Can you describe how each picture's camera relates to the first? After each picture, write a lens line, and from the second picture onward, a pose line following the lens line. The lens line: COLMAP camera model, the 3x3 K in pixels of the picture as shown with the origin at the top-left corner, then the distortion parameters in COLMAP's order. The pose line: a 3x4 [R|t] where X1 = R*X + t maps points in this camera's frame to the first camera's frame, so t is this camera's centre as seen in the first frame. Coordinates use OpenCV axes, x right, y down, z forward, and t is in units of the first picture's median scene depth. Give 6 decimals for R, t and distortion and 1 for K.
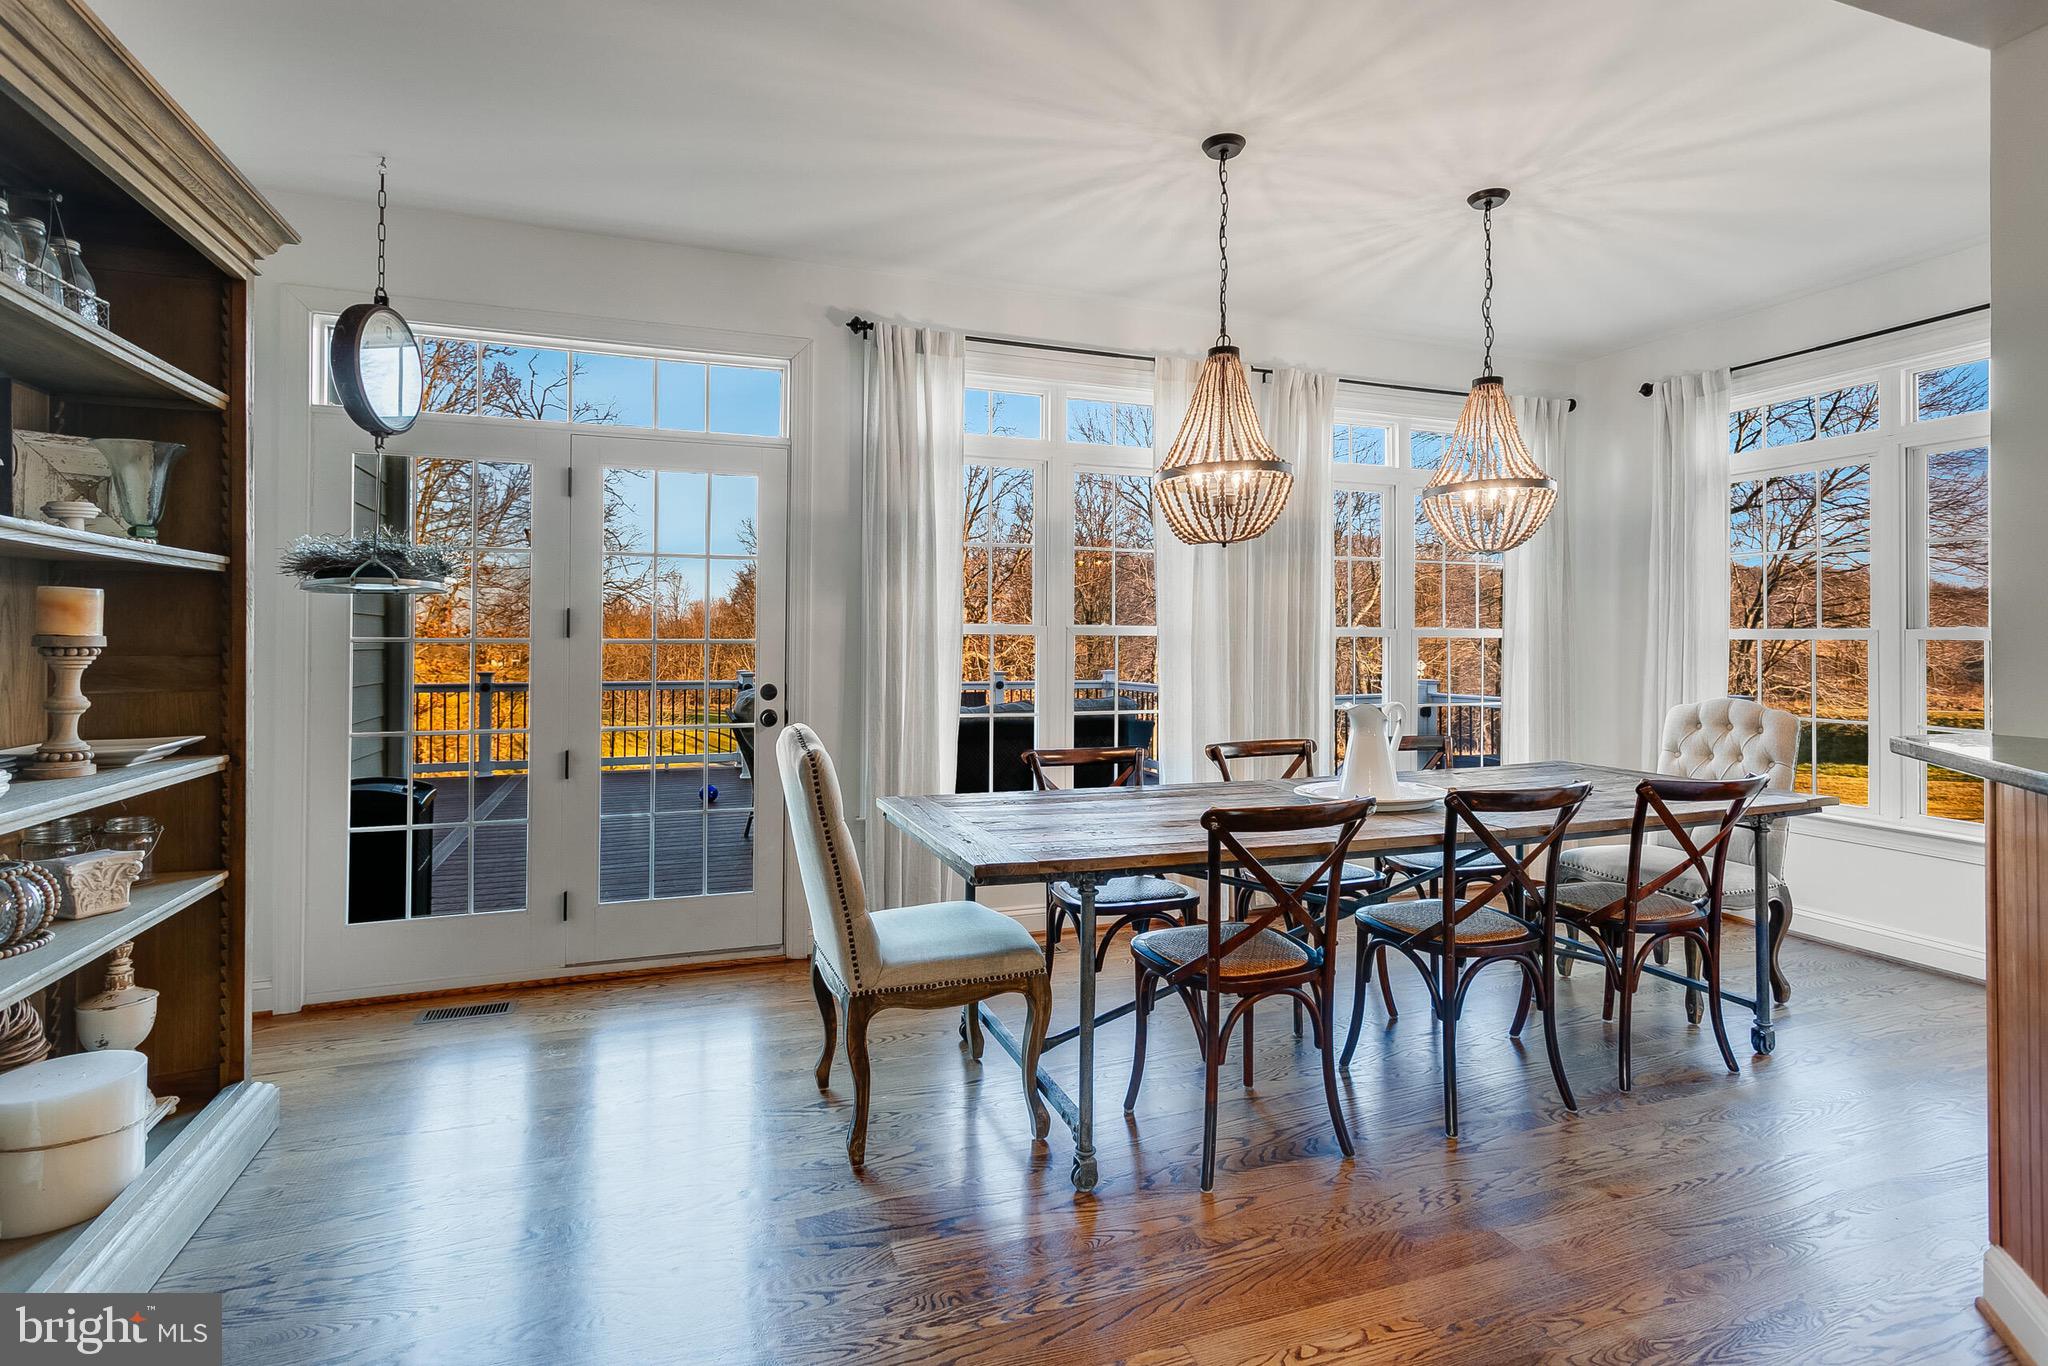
lens RADIAL K [[992.2, 0, 1019.7], [0, 992.2, 627.8], [0, 0, 1]] dist [0.002371, 0.001452]
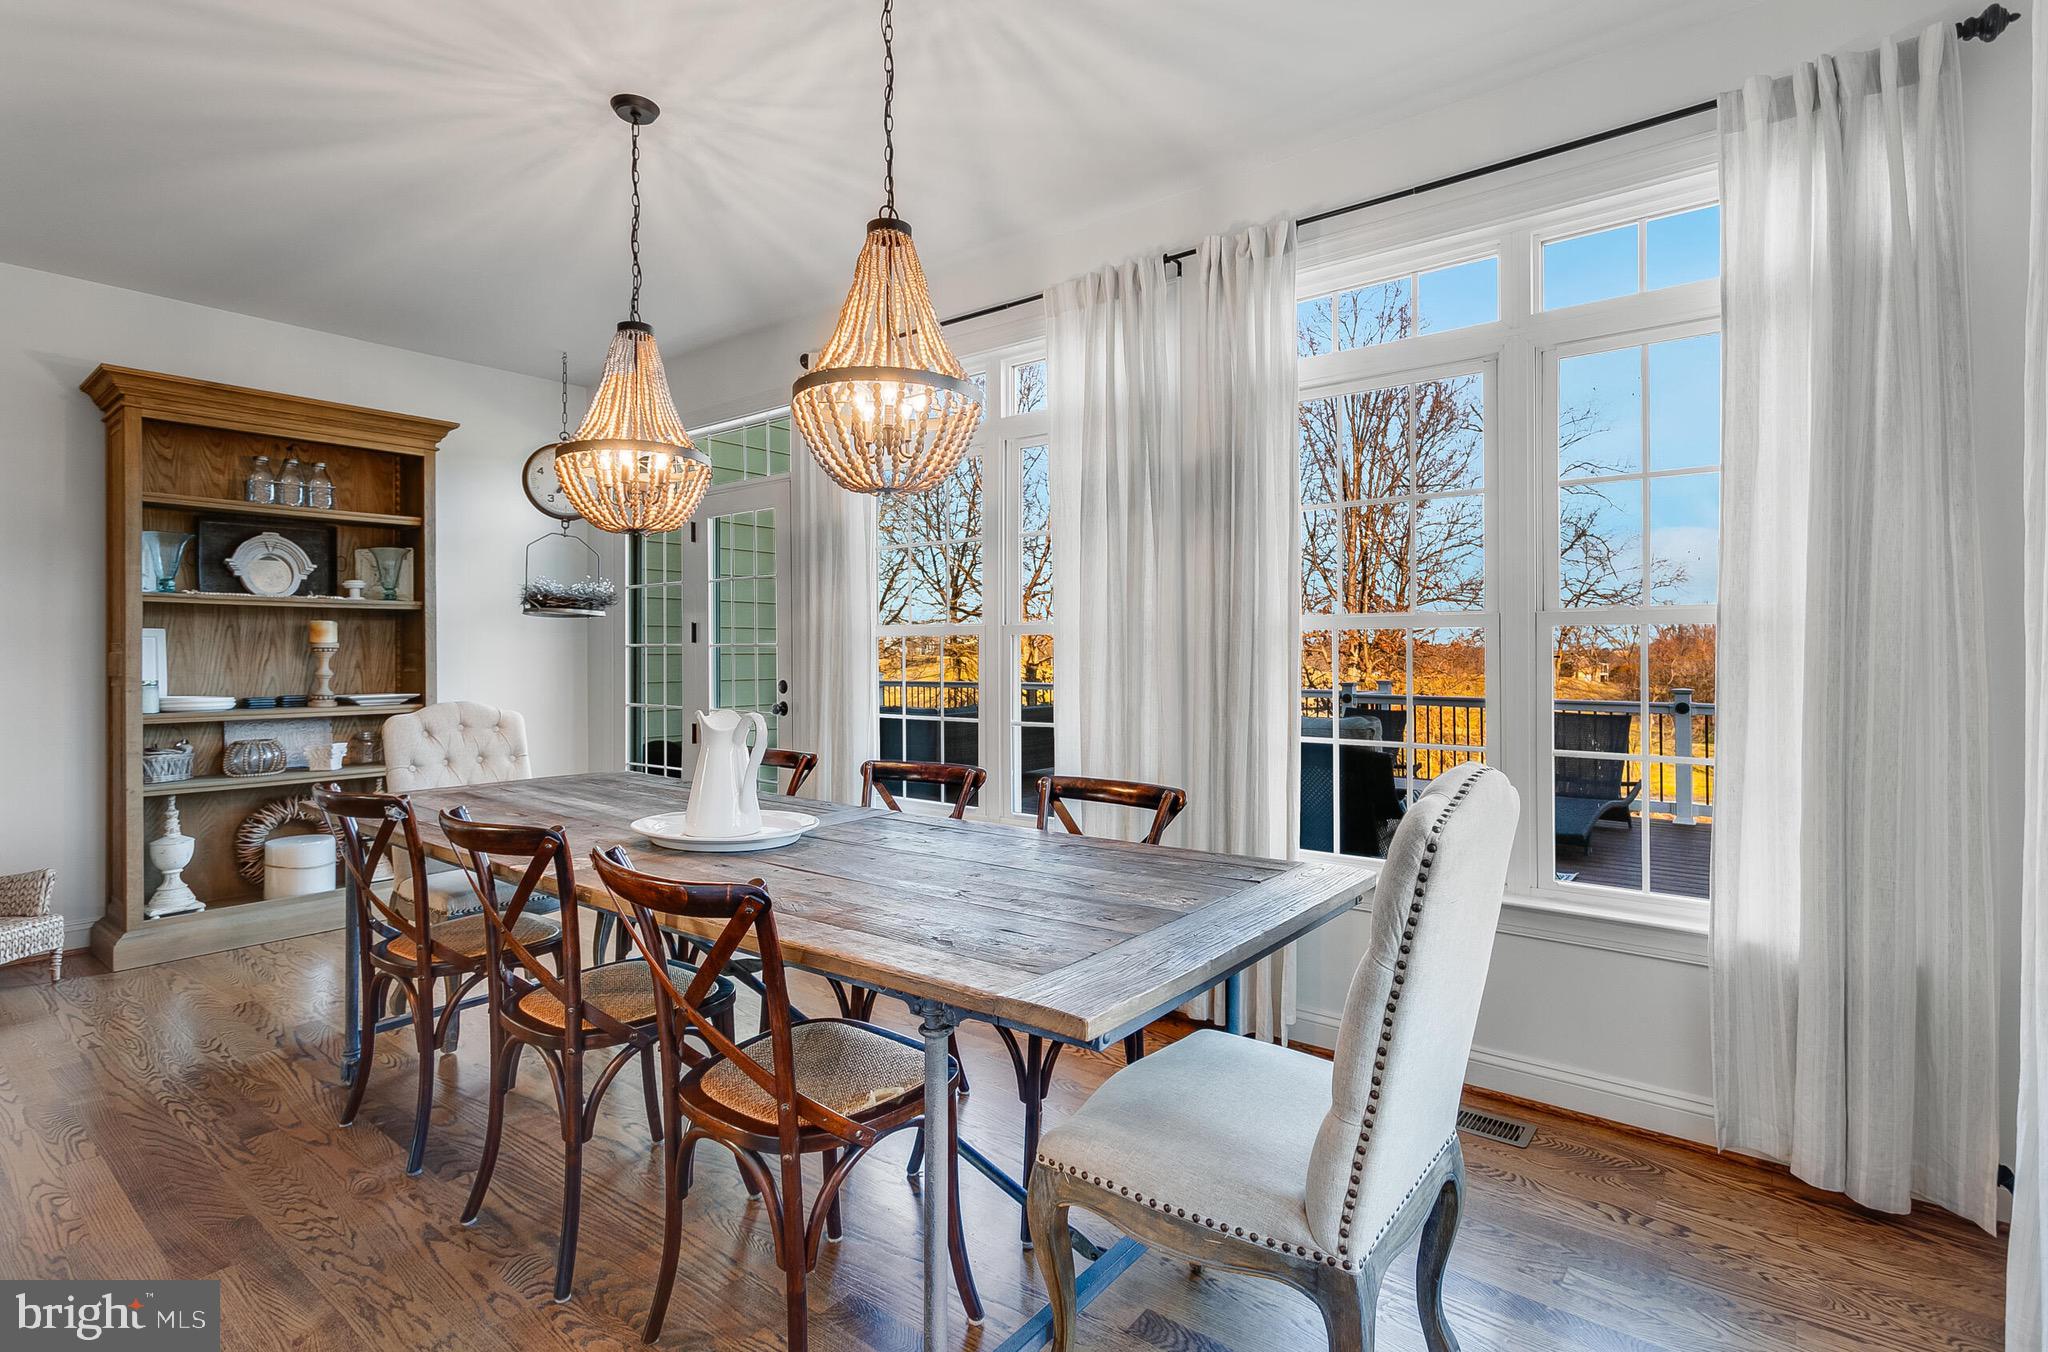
lens RADIAL K [[970.6, 0, 1050.2], [0, 970.6, 646.5], [0, 0, 1]] dist [0.001892, 0.000163]
pose [[0.537928, -0.007633, -0.842956, 1.137432], [0.015898, 0.999873, 0.001091, 0.025802], [0.842841, -0.013988, 0.537981, 0.795195]]
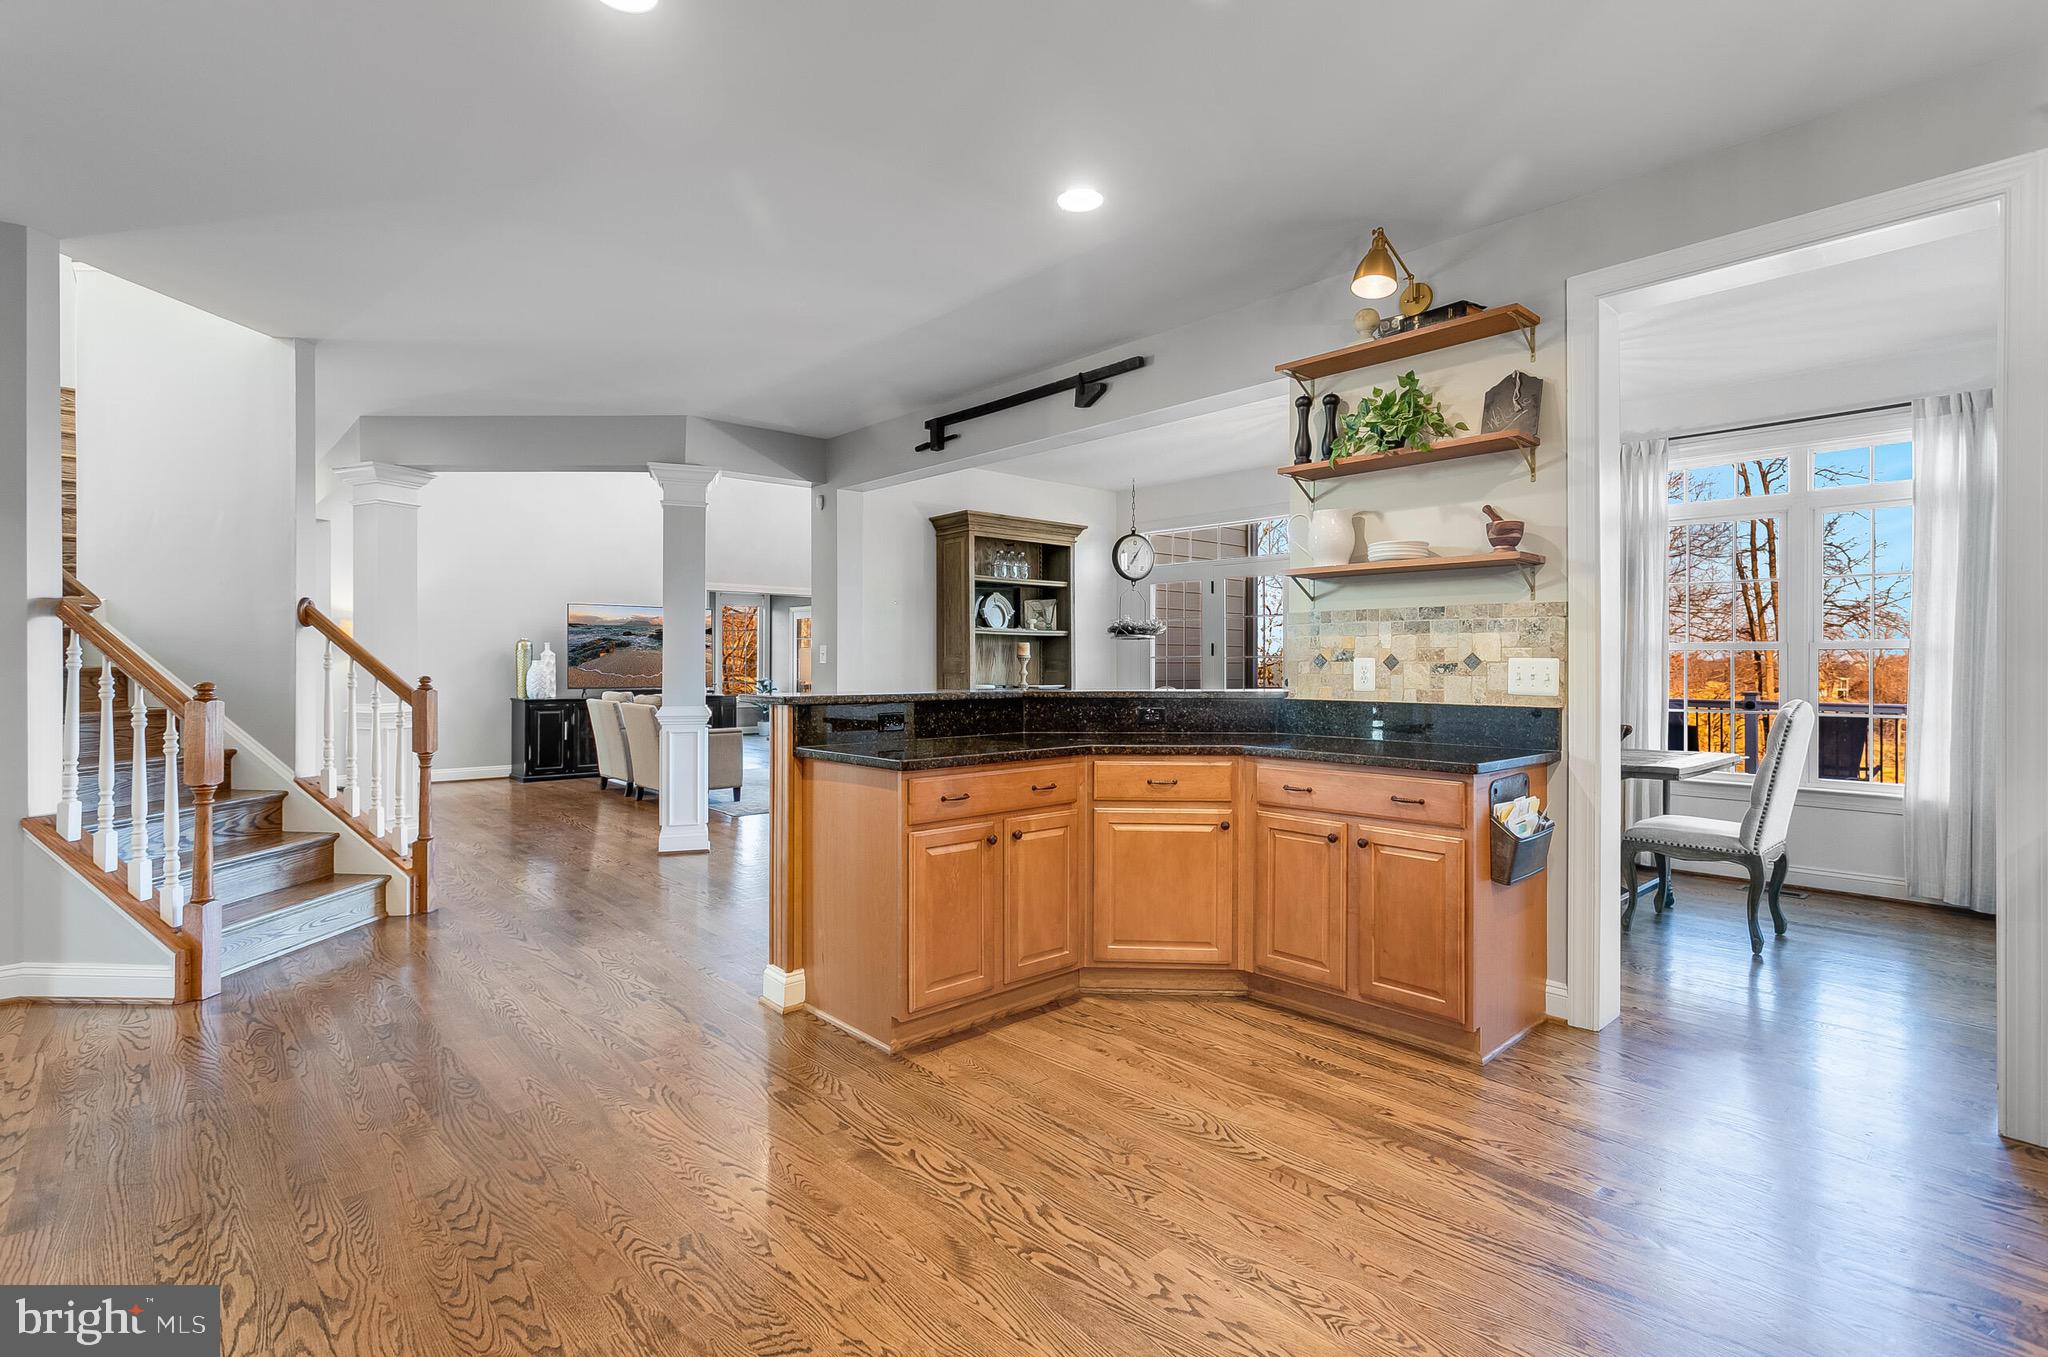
lens RADIAL K [[976.8, 0, 1034.6], [0, 976.8, 662.1], [0, 0, 1]] dist [-0.001363, 0.000412]
pose [[0.383942, -0.003471, -0.923351, 1.692202], [0.009641, 0.999953, 0.000250, 0.022849], [0.923307, -0.008999, 0.383958, -0.273106]]
